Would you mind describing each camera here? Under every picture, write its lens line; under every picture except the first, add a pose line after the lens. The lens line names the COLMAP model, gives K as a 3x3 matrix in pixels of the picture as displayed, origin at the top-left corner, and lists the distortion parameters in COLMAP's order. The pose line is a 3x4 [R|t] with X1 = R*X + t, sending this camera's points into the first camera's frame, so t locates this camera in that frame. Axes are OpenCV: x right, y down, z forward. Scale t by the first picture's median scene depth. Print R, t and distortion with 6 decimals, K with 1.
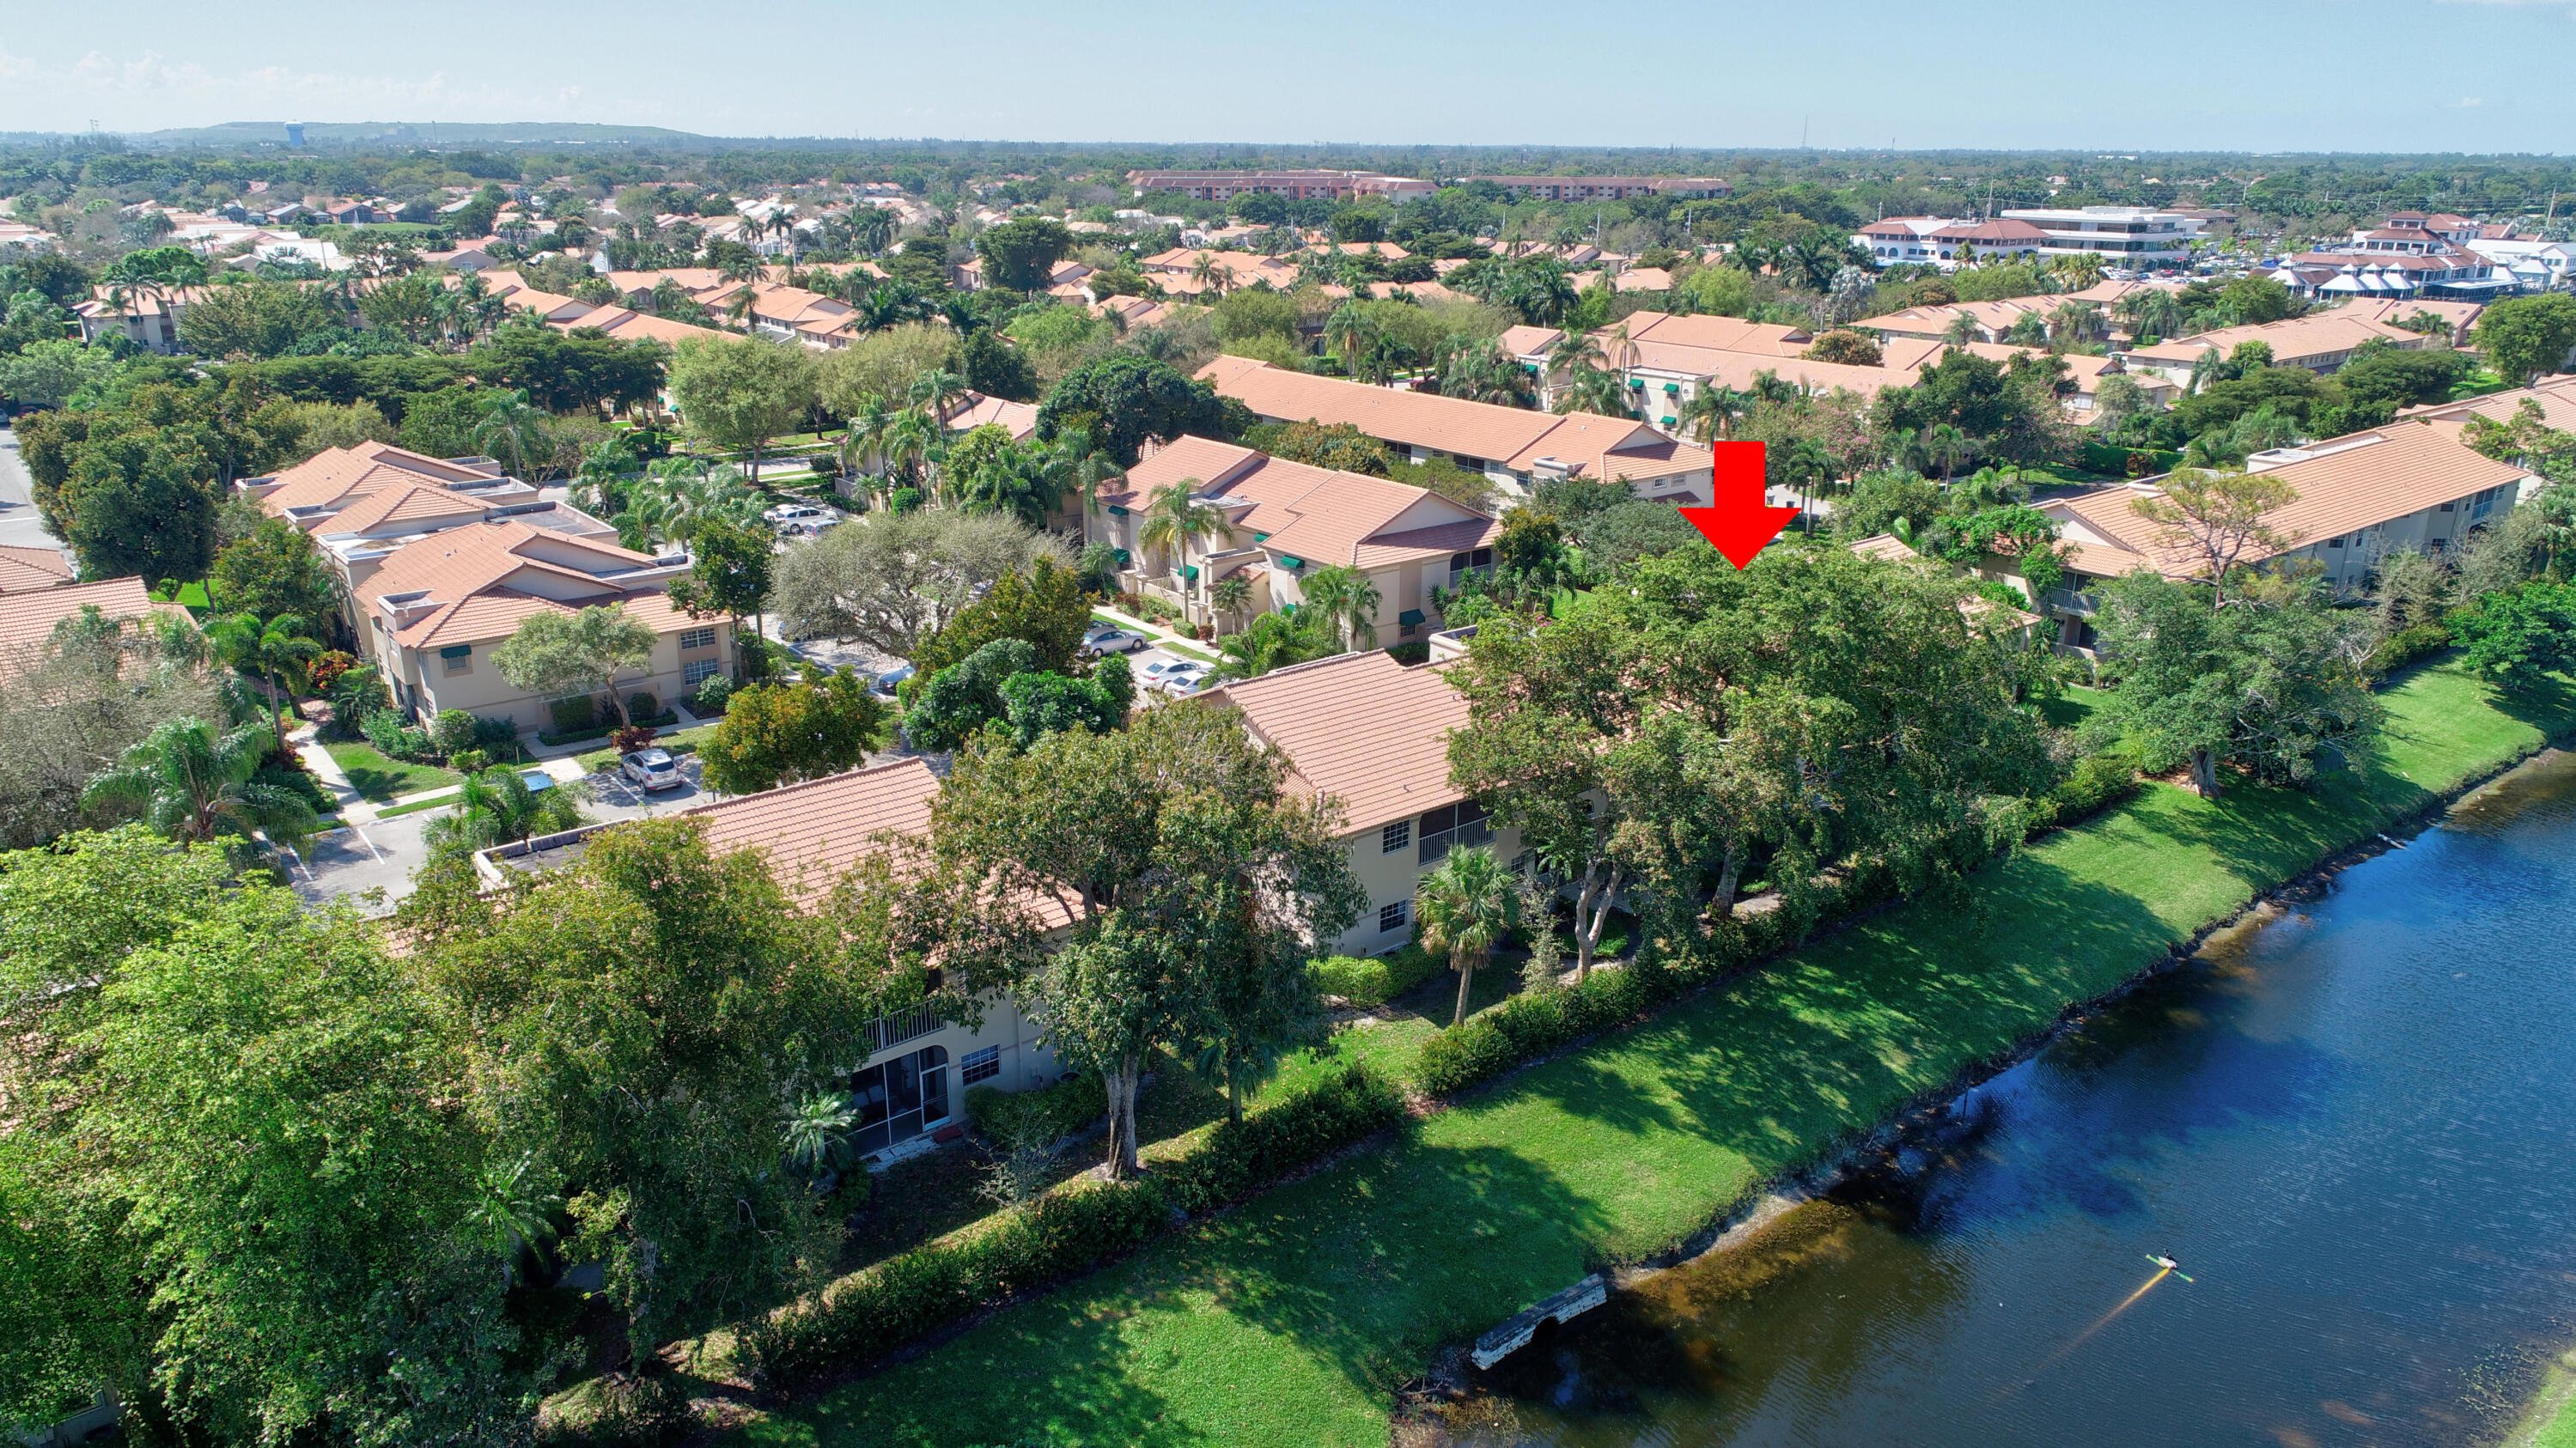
lens RADIAL K [[1722.5, 0, 1289.5], [0, 1722.5, 720.5], [0, 0, 1]] dist [-0.000164, -0.005466]
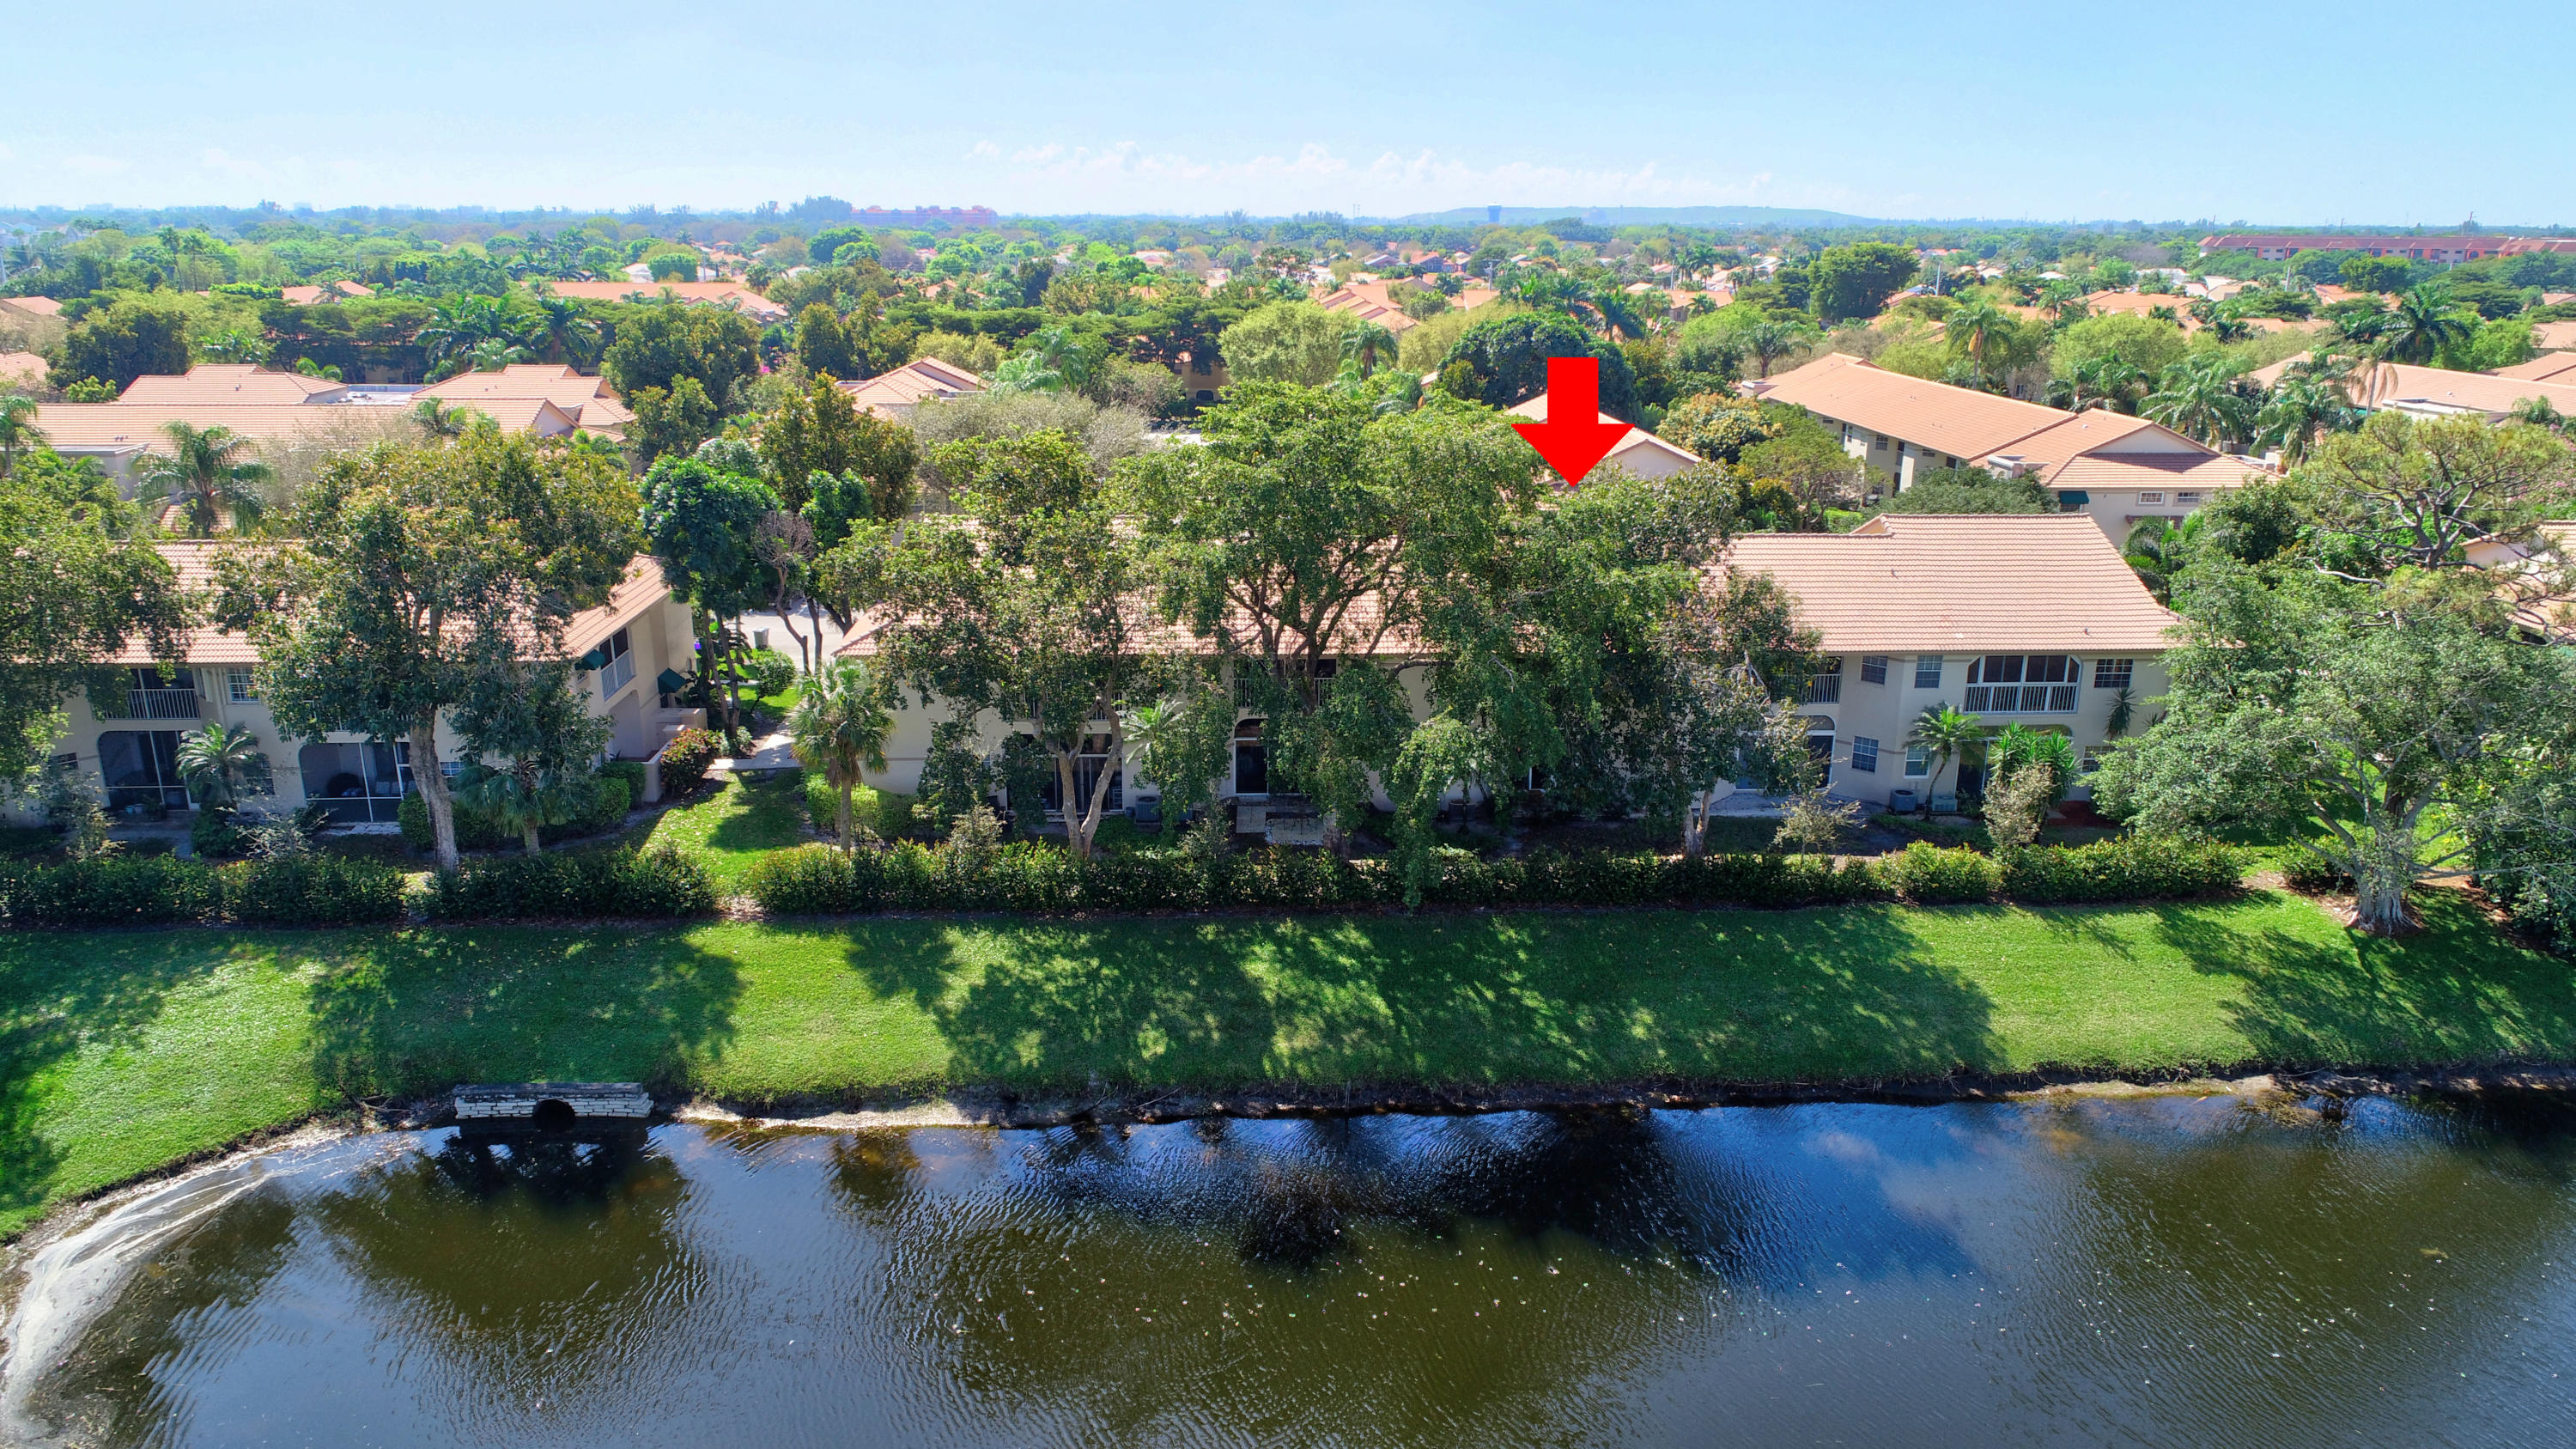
lens RADIAL K [[1722.9, 0, 1289.5], [0, 1722.9, 721.0], [0, 0, 1]] dist [-0.000164, -0.005466]
pose [[0.808627, 0.162008, -0.565576, 0.597089], [-0.186987, 0.982262, 0.014023, 0.035332], [0.557815, 0.094416, 0.824577, 0.266991]]
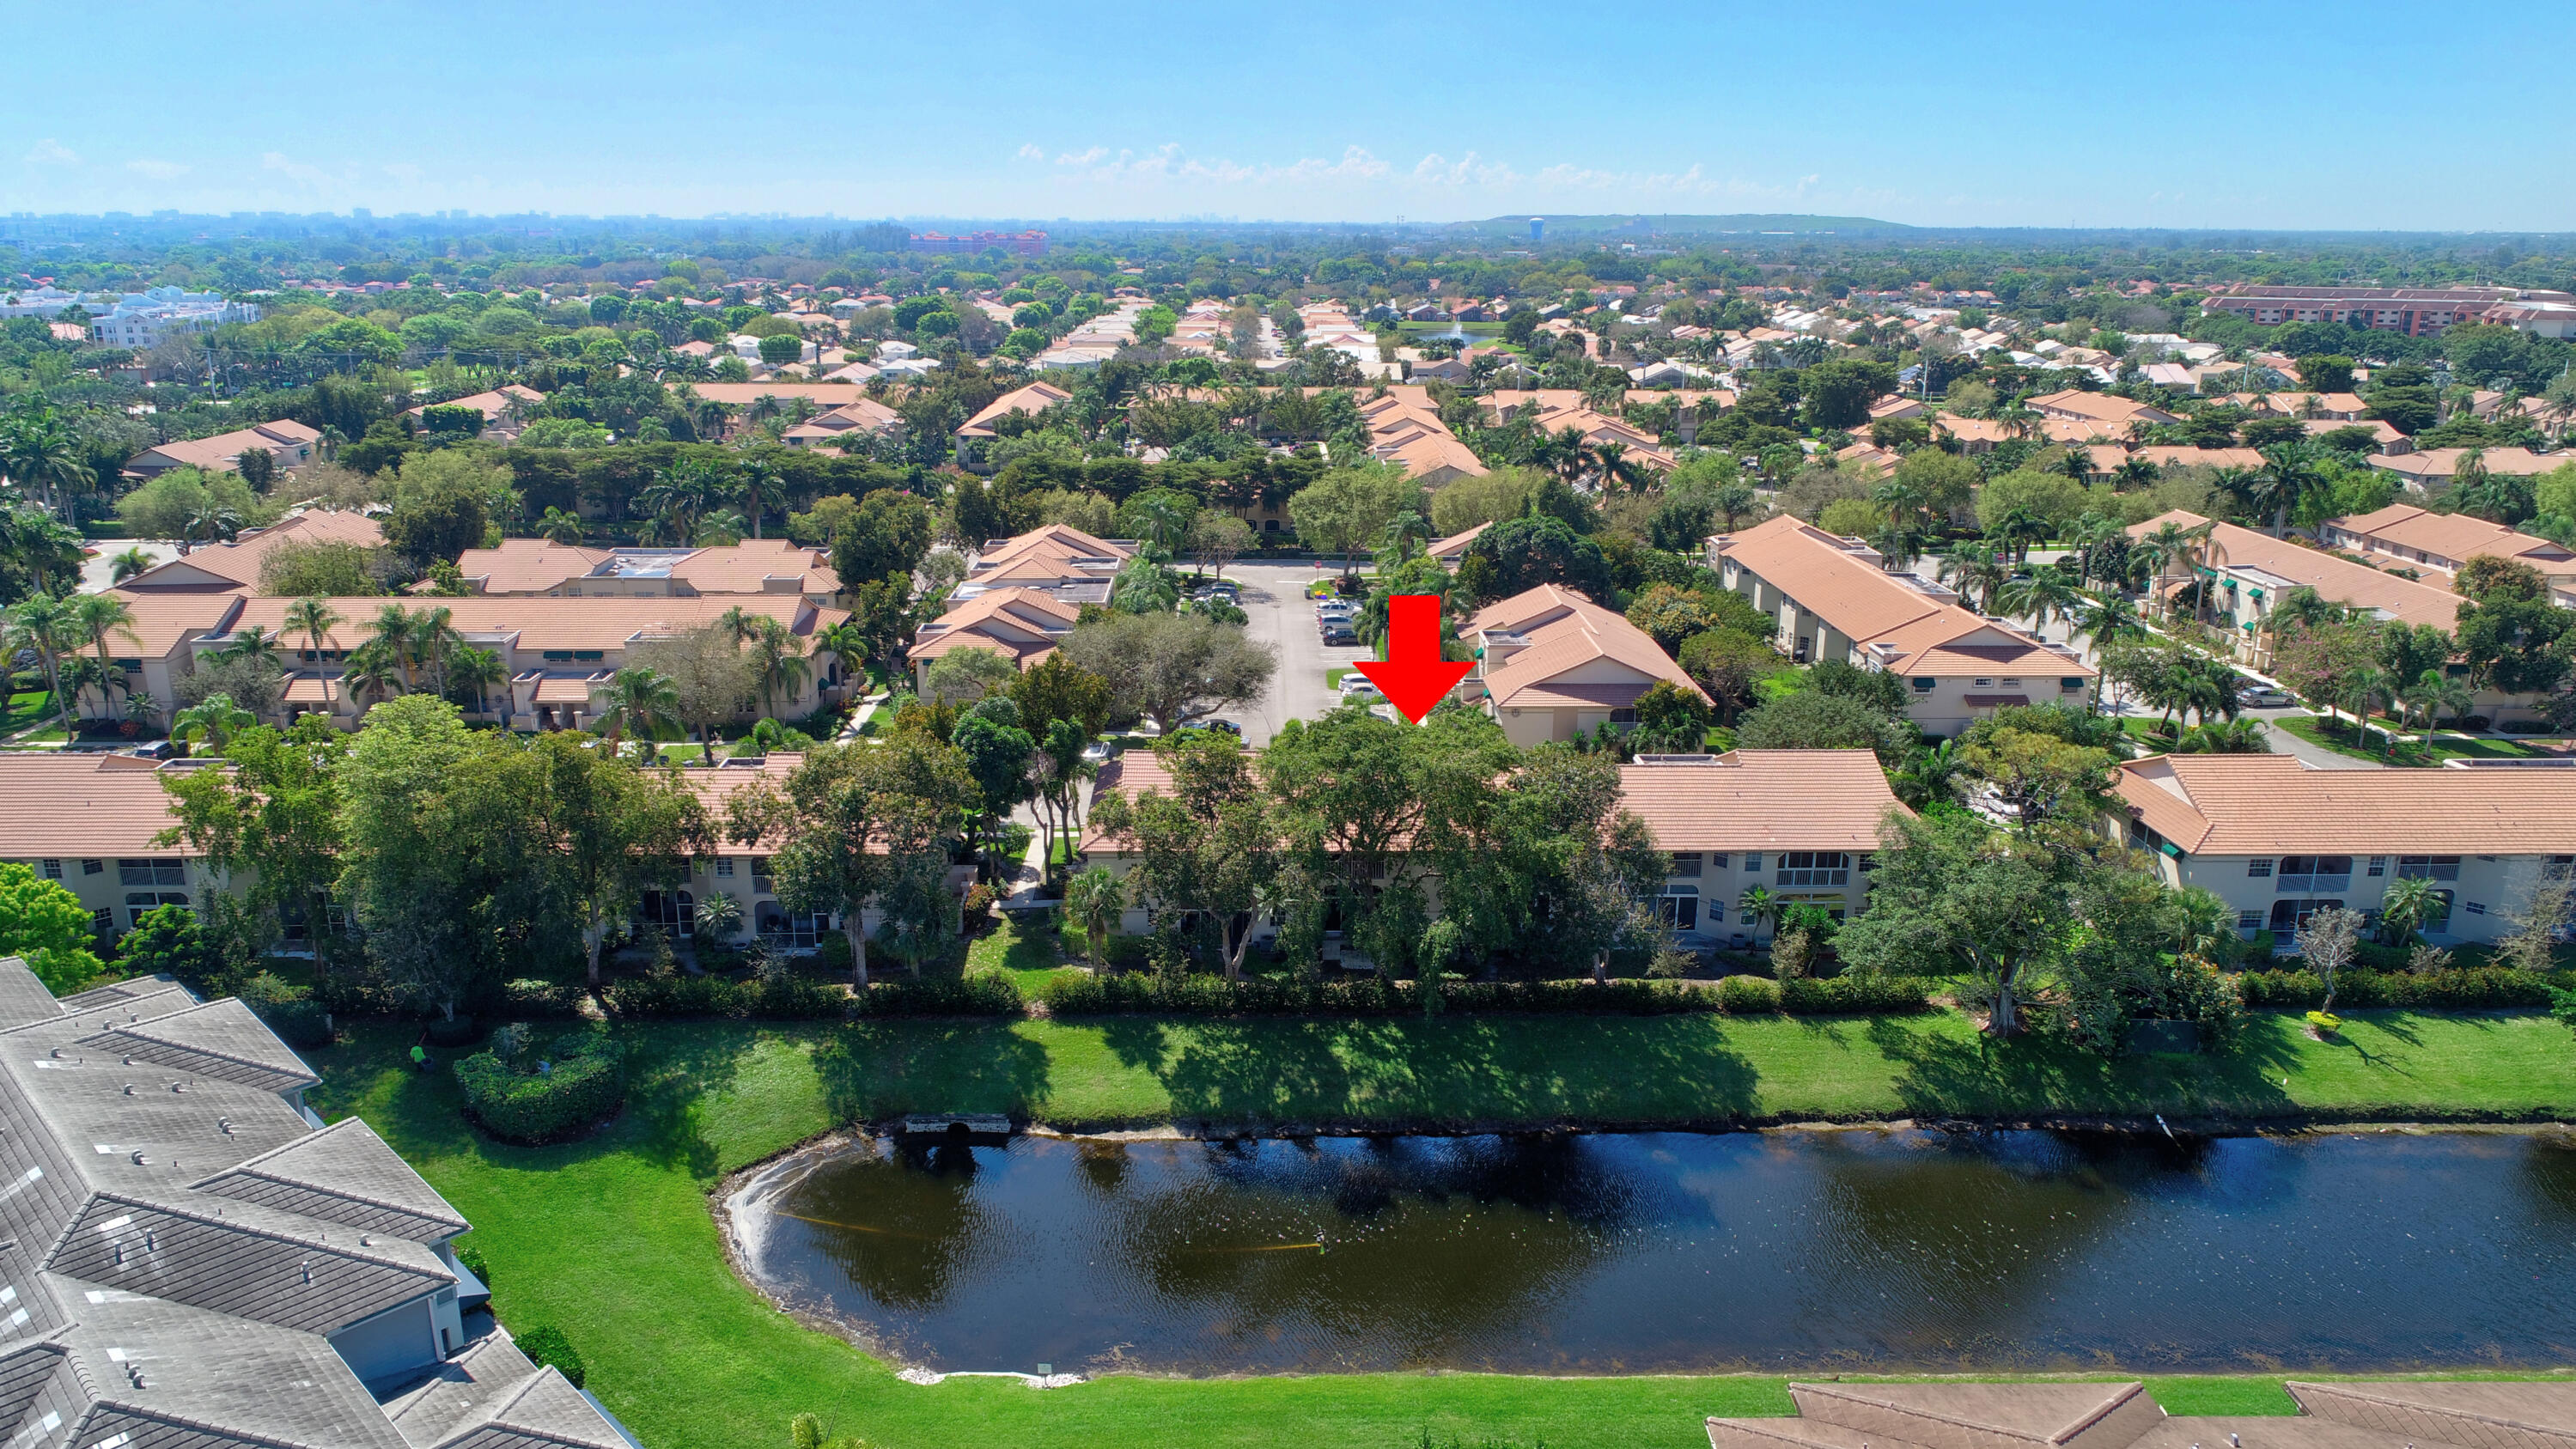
lens RADIAL K [[1722.6, 0, 1289.5], [0, 1722.6, 721.0], [0, 0, 1]] dist [-0.000164, -0.005466]
pose [[0.794147, 0.166431, -0.584492, 0.833792], [-0.193049, 0.981041, 0.017051, -0.086428], [0.576249, 0.099295, 0.811220, -0.151829]]
